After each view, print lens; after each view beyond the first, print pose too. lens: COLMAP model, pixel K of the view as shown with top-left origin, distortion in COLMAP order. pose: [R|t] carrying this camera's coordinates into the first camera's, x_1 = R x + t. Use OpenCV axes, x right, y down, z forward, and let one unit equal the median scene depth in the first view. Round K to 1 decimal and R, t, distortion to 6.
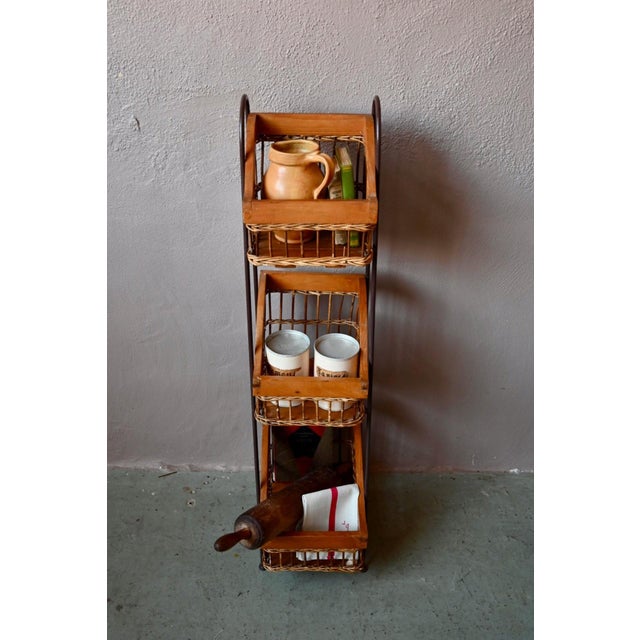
lens RADIAL K [[689.6, 0, 319.5], [0, 689.6, 319.0], [0, 0, 1]] dist [0.001551, 0.000000]
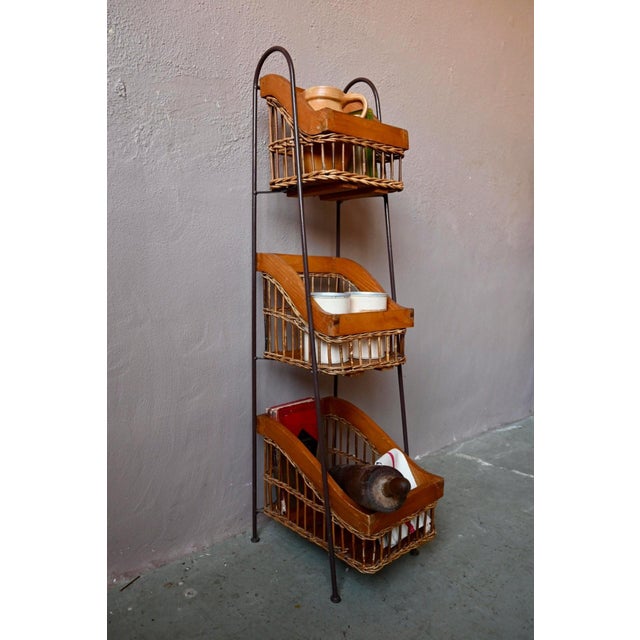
lens RADIAL K [[499.3, 0, 317.0], [0, 499.3, 322.8], [0, 0, 1]] dist [-0.004448, 0.005895]
pose [[0.743897, -0.076887, 0.663857, -0.503150], [0.352791, 0.888849, -0.292381, 0.257153], [-0.567588, 0.451703, 0.688337, 0.509003]]
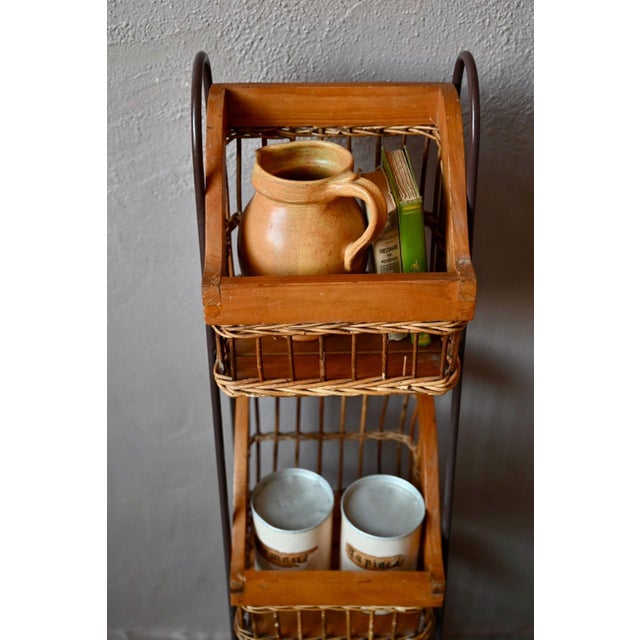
lens RADIAL K [[911.0, 0, 326.4], [0, 911.0, 324.4], [0, 0, 1]] dist [0.003811, 0.000000]
pose [[0.999746, -0.017476, 0.014232, -0.025863], [0.016275, 0.996616, 0.080576, -0.152680], [-0.015592, -0.080324, 0.996647, 0.277267]]
